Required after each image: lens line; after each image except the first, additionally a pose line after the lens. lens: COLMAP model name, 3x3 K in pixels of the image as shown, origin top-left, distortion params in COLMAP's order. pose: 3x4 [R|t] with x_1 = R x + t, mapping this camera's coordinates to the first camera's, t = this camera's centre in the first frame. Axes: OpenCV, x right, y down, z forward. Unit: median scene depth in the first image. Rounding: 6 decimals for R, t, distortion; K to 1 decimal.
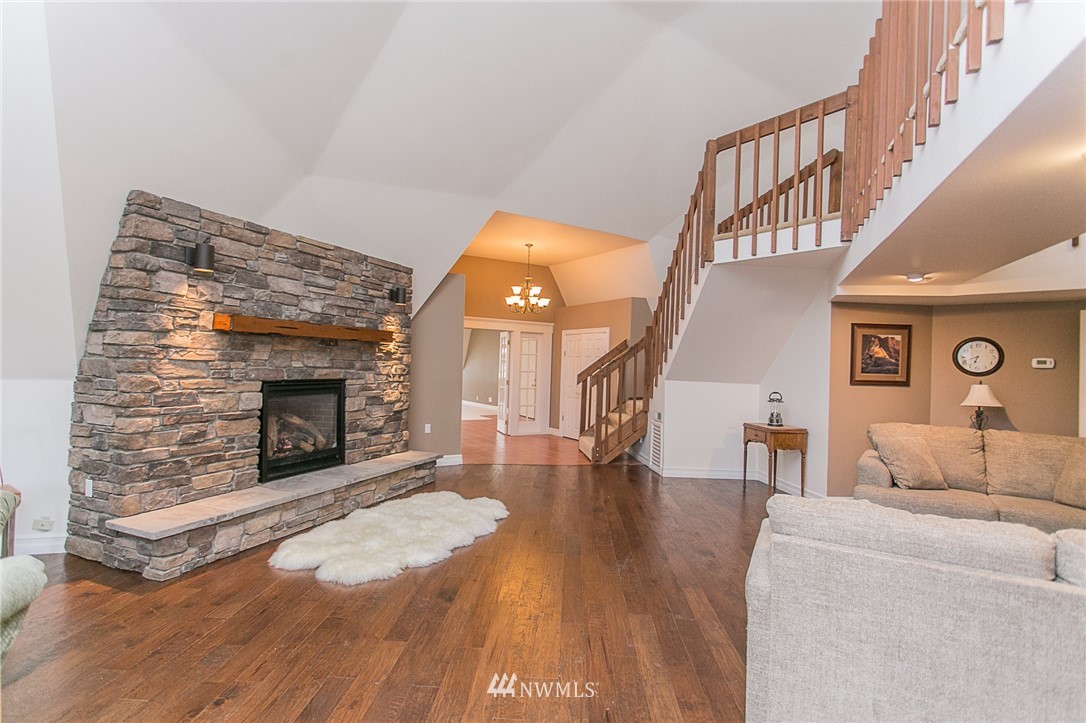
lens RADIAL K [[513.4, 0, 543.0], [0, 513.4, 361.5], [0, 0, 1]] dist [-0.001087, 0.000097]
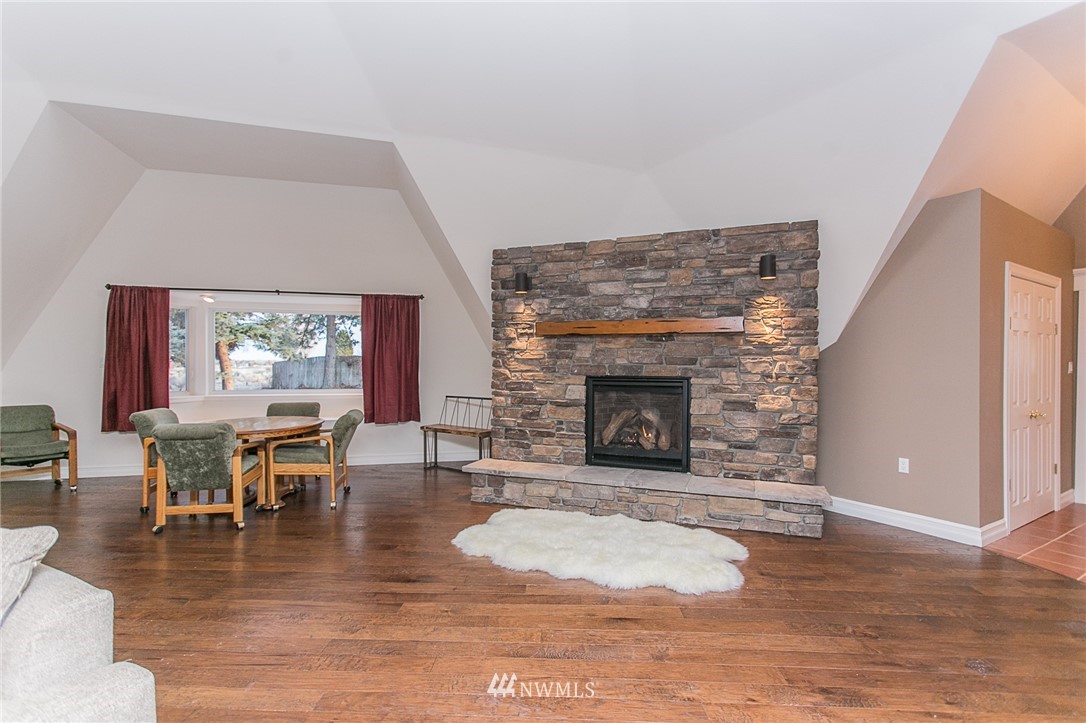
lens RADIAL K [[519.0, 0, 543.0], [0, 519.0, 361.5], [0, 0, 1]] dist [0.000179, -0.000382]
pose [[0.006240, -0.014041, -0.999882, 0.605028], [0.005984, 0.999884, -0.014004, 0.021235], [0.999963, -0.005896, 0.006323, 0.878904]]
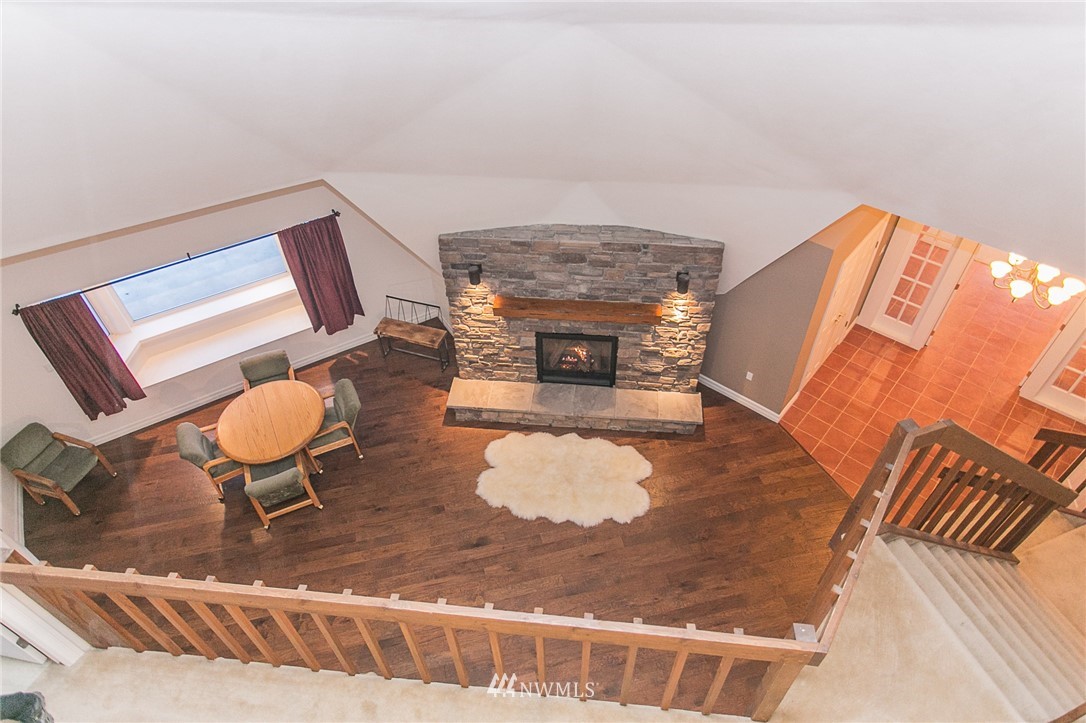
lens RADIAL K [[649.7, 0, 543.0], [0, 649.7, 361.5], [0, 0, 1]] dist [-0.003019, 0.001575]
pose [[0.272138, 0.651085, -0.708540, 0.764236], [0.040740, 0.727874, 0.684499, -1.105412], [0.961395, -0.215144, 0.171558, 0.681082]]
